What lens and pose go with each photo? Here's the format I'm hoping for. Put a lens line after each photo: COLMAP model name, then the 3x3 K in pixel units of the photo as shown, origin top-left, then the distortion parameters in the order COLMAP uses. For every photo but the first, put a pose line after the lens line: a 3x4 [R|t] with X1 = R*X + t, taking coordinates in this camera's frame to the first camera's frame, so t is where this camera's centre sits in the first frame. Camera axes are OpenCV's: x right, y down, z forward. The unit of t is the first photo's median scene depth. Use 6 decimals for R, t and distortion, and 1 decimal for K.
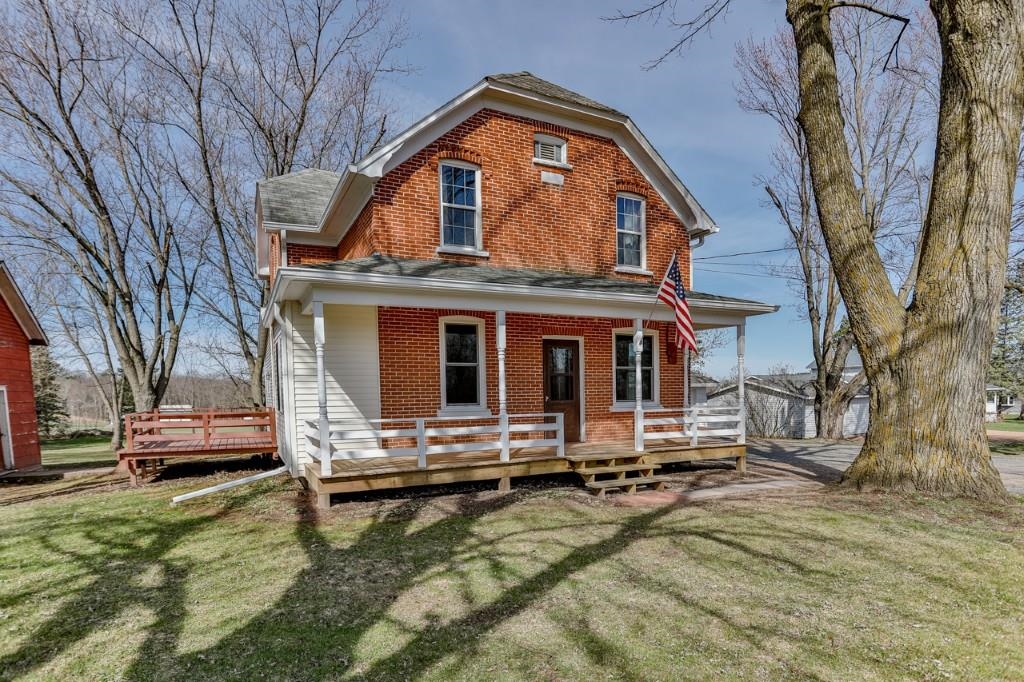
lens RADIAL K [[547.1, 0, 522.5], [0, 547.1, 384.9], [0, 0, 1]] dist [-0.055594, 0.032882]
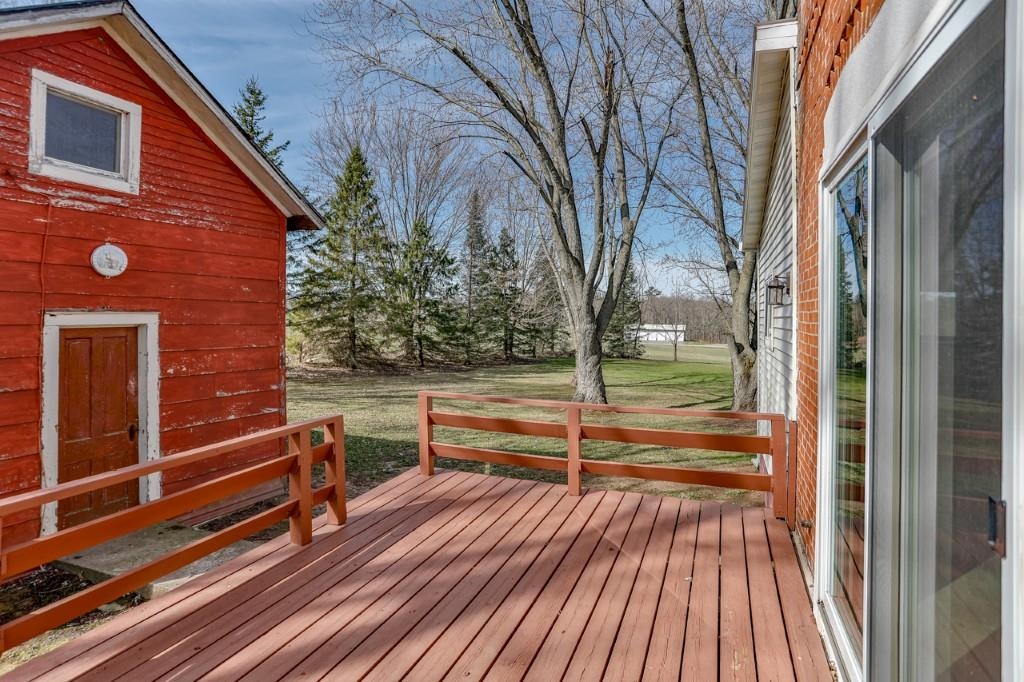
lens RADIAL K [[598.1, 0, 503.1], [0, 598.1, 332.6], [0, 0, 1]] dist [-0.038587, 0.001227]
pose [[0.664155, 0.051647, -0.745809, -0.488918], [-0.022288, 0.998535, 0.049301, -0.011508], [0.747262, -0.016121, 0.664333, 1.017360]]
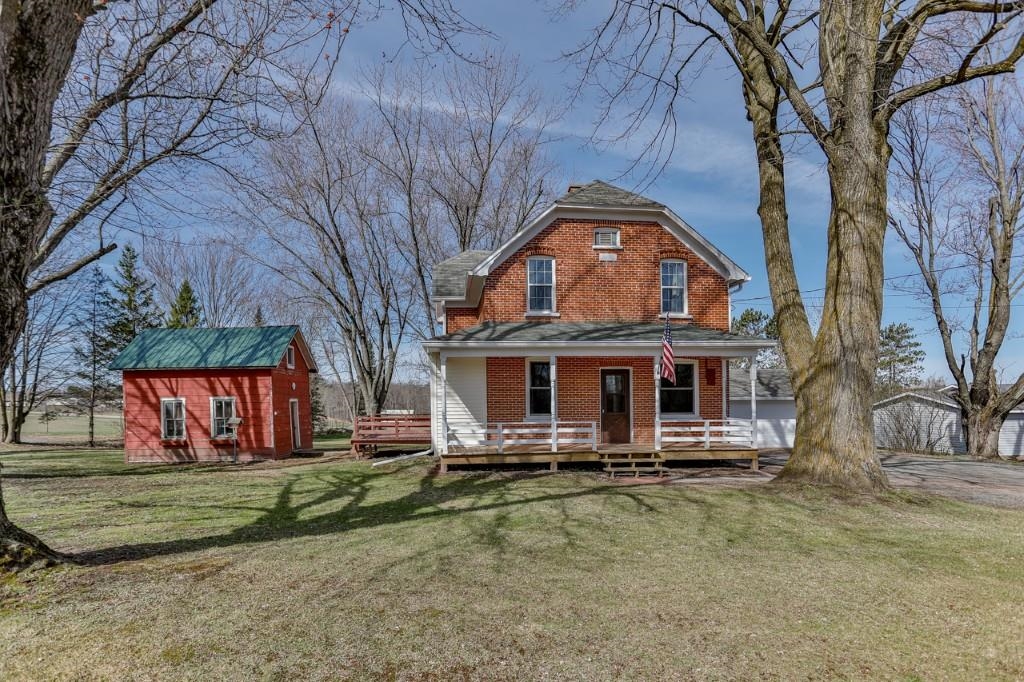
lens RADIAL K [[544.4, 0, 514.6], [0, 544.4, 340.1], [0, 0, 1]] dist [-0.052547, 0.034016]
pose [[0.932149, -0.032045, -0.360655, 0.376477], [-0.002421, 0.995502, -0.094710, -0.027831], [0.362068, 0.089156, 0.927878, -0.452340]]
